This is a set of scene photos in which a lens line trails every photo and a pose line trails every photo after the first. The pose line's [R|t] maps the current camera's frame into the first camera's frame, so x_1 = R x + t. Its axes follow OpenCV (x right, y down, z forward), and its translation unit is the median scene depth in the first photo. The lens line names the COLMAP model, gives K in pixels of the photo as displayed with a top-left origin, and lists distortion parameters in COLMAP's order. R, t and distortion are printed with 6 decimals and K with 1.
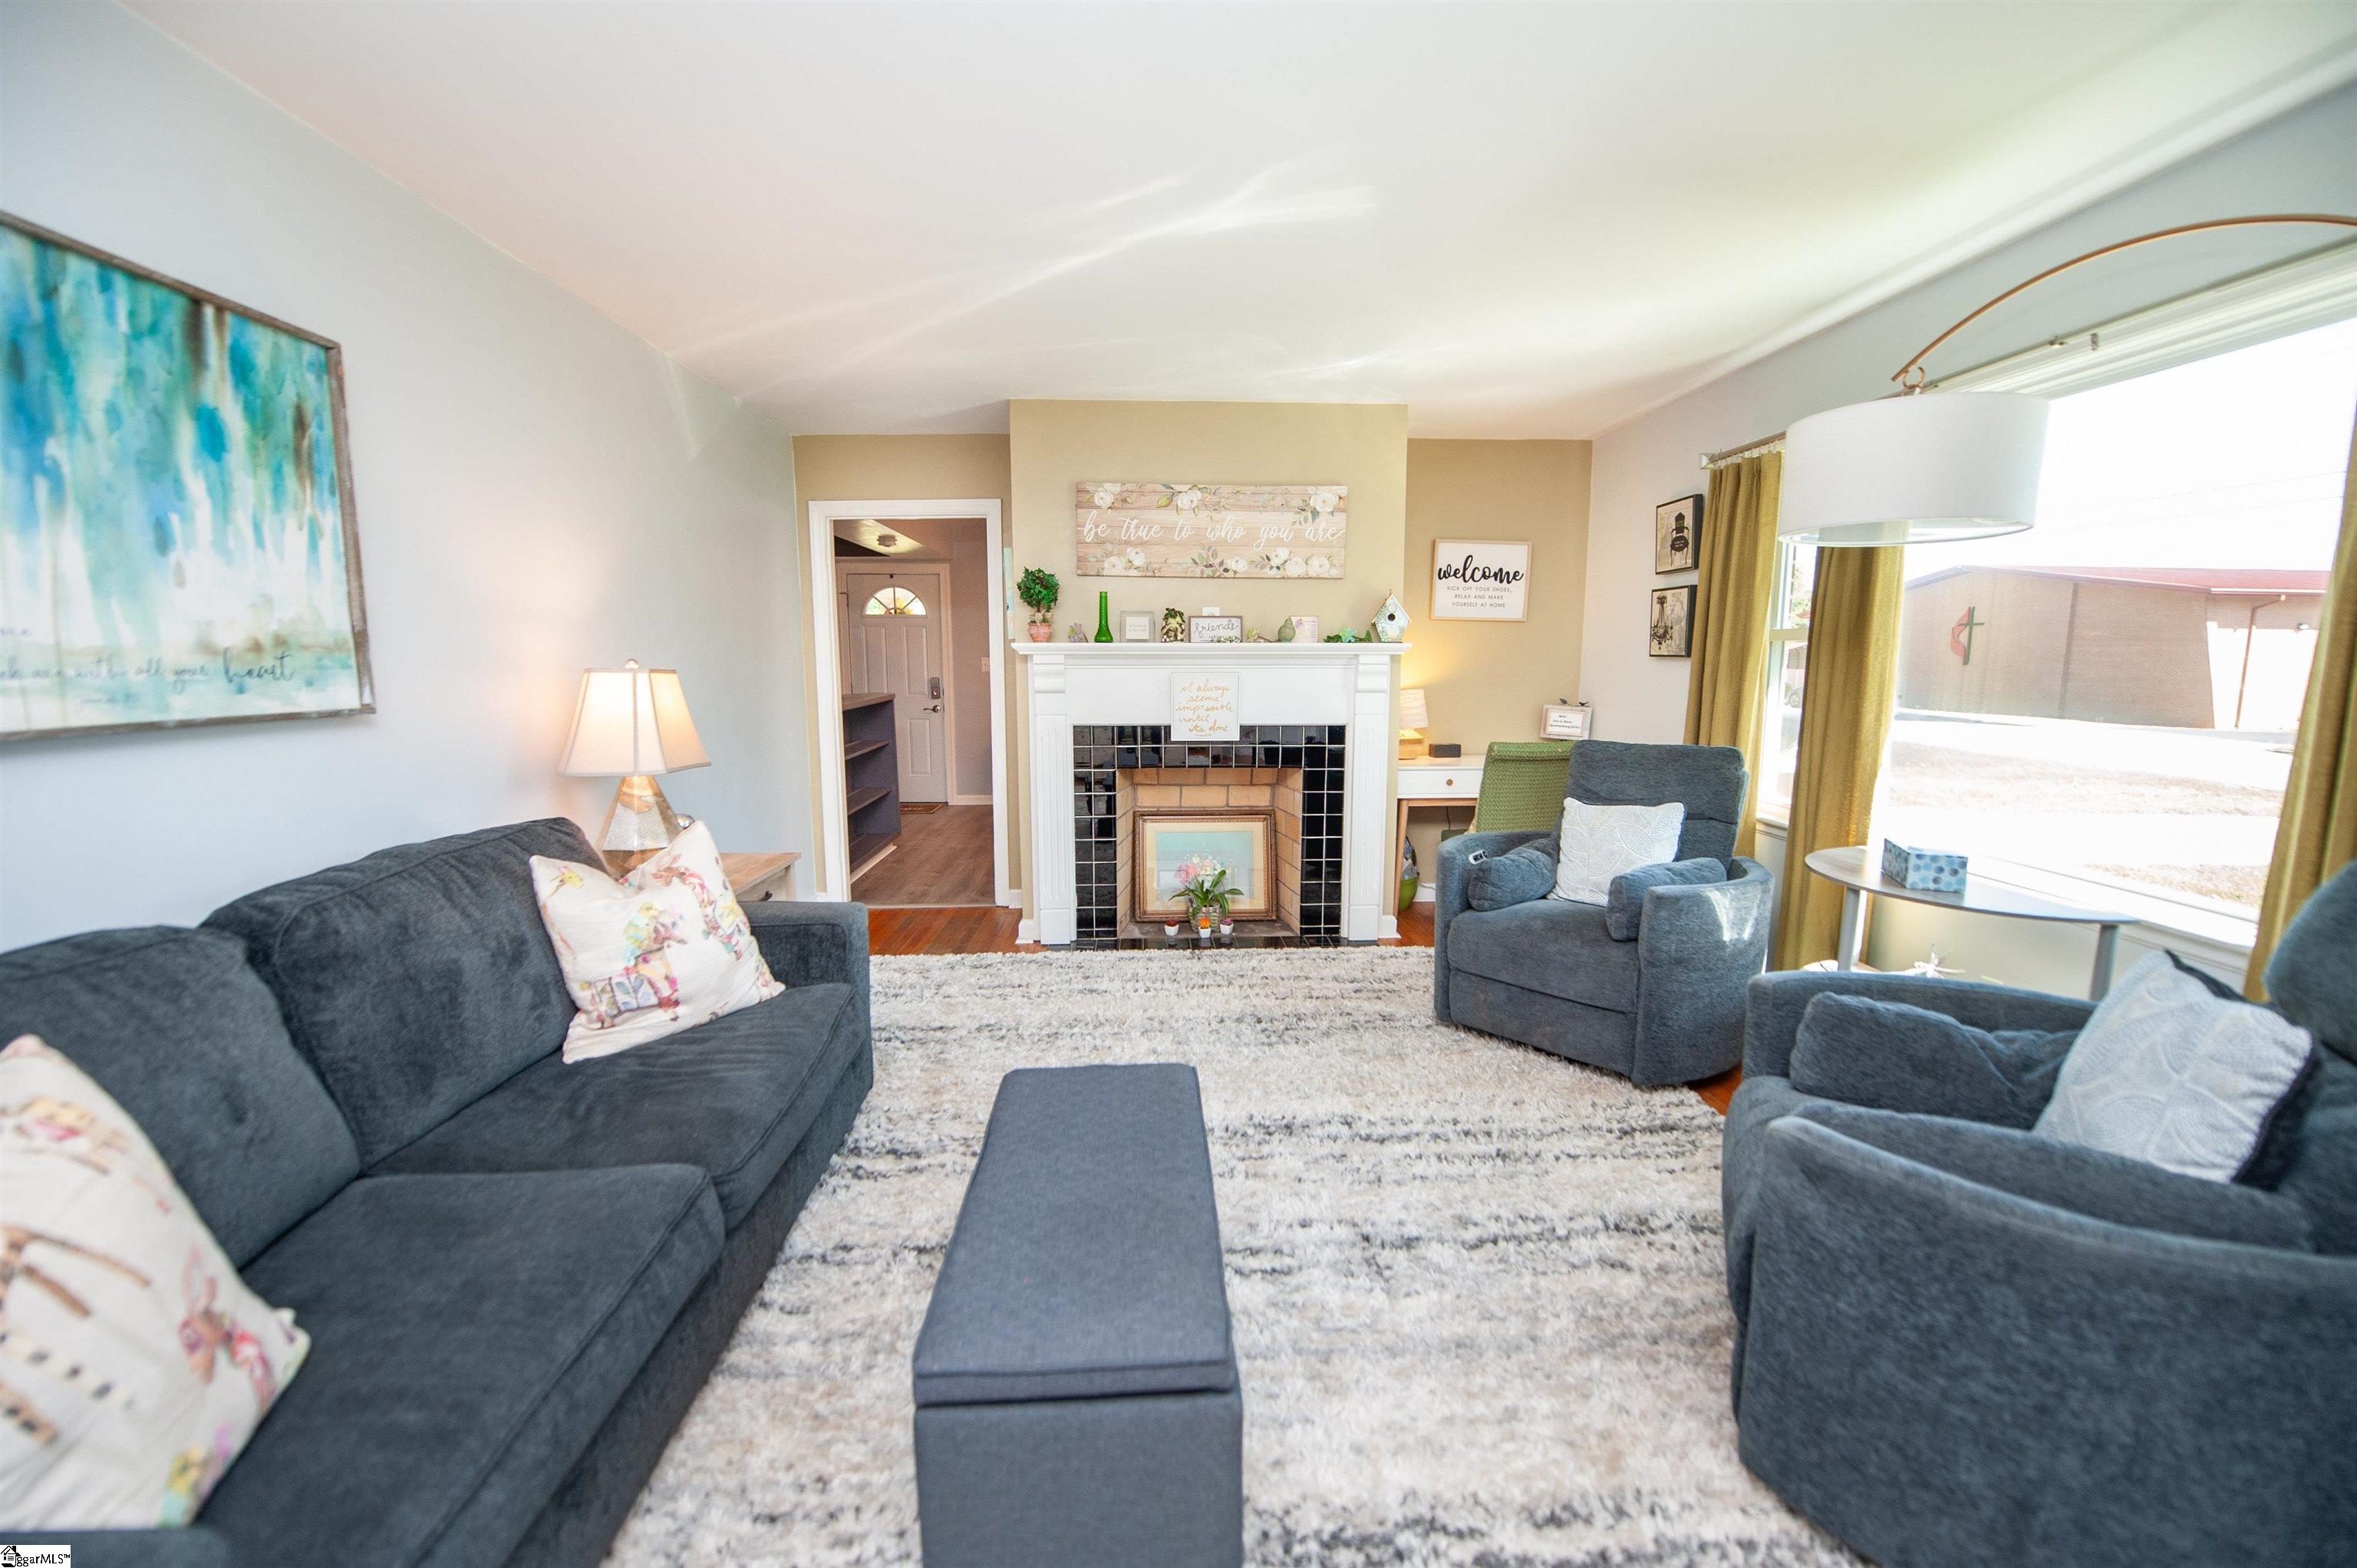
lens RADIAL K [[933.6, 0, 1184.1], [0, 933.6, 786.3], [0, 0, 1]] dist [-0.016777, -0.002529]
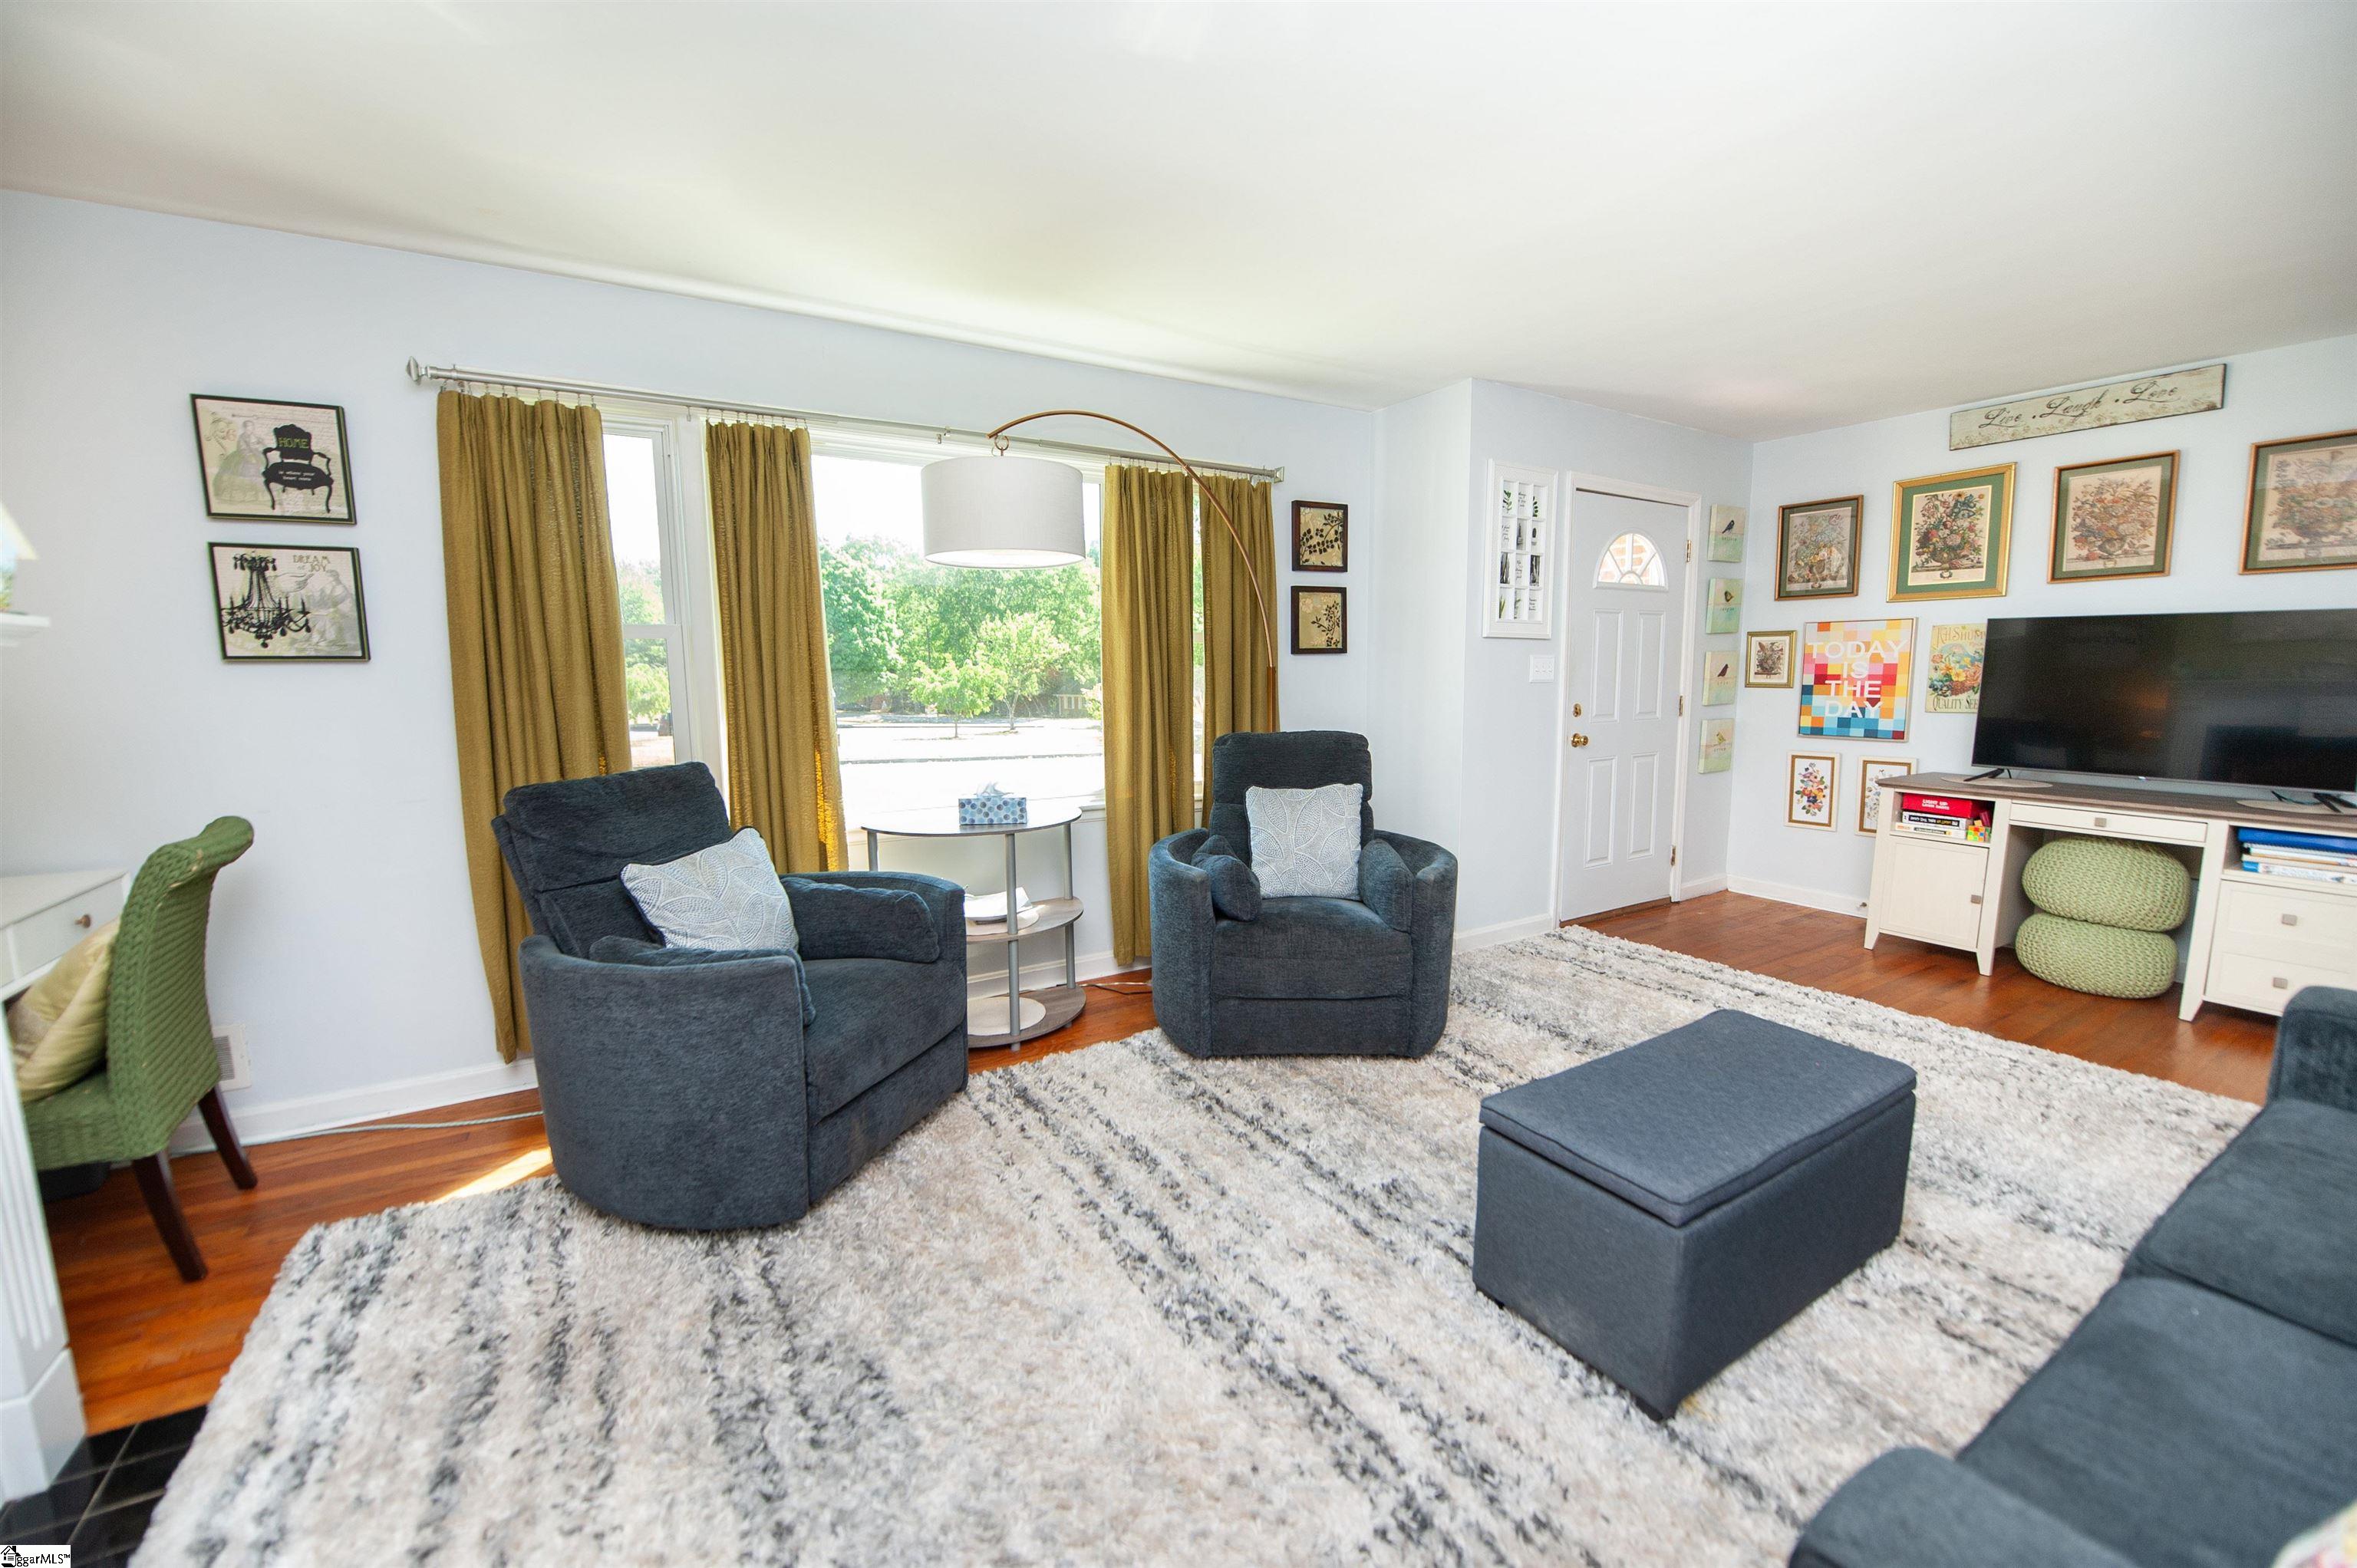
lens RADIAL K [[951.2, 0, 1182.7], [0, 951.2, 787.8], [0, 0, 1]] dist [-0.013330, -0.004180]
pose [[-0.475317, -0.106388, 0.873358, -0.777838], [0.128450, 0.973635, 0.188511, -0.254915], [-0.870387, 0.201785, -0.449120, 2.034836]]
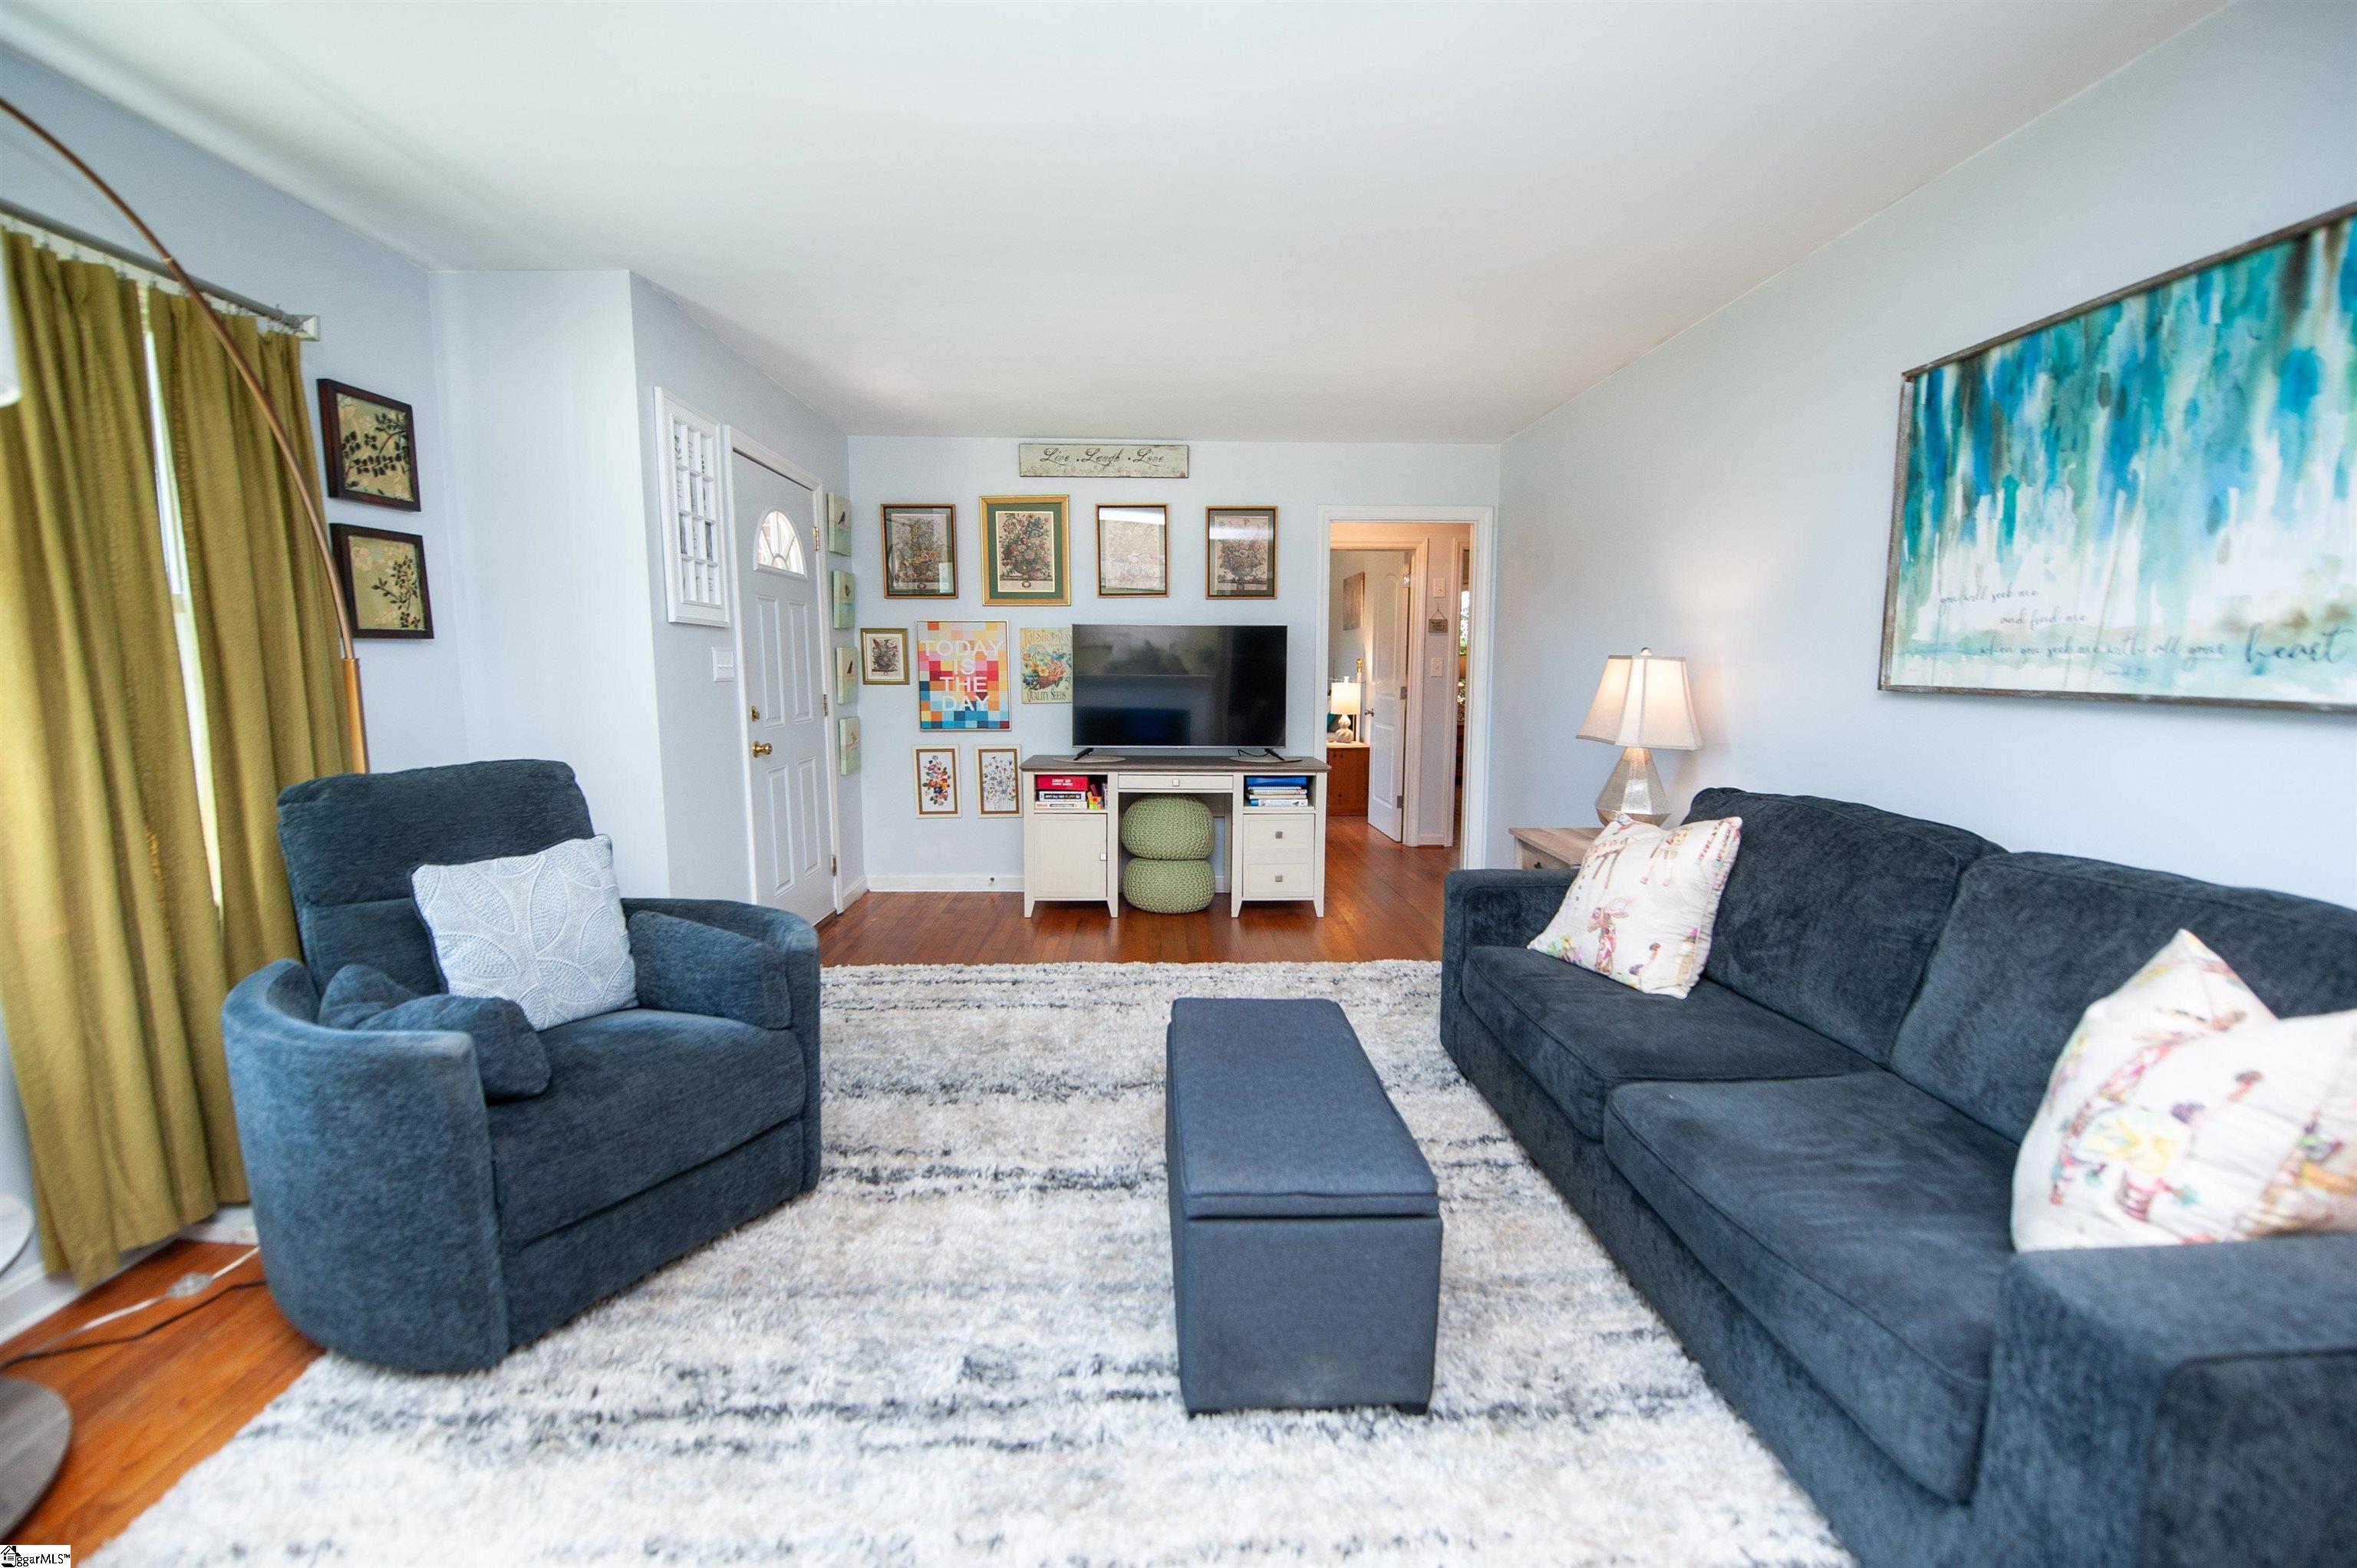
lens RADIAL K [[983.4, 0, 1183.5], [0, 983.4, 790.4], [0, 0, 1]] dist [-0.013986, -0.006464]
pose [[-0.999964, -0.002485, 0.008173, 0.009132], [-0.000248, 0.964781, 0.263055, -0.258825], [-0.008539, 0.263044, -0.964746, 2.110253]]
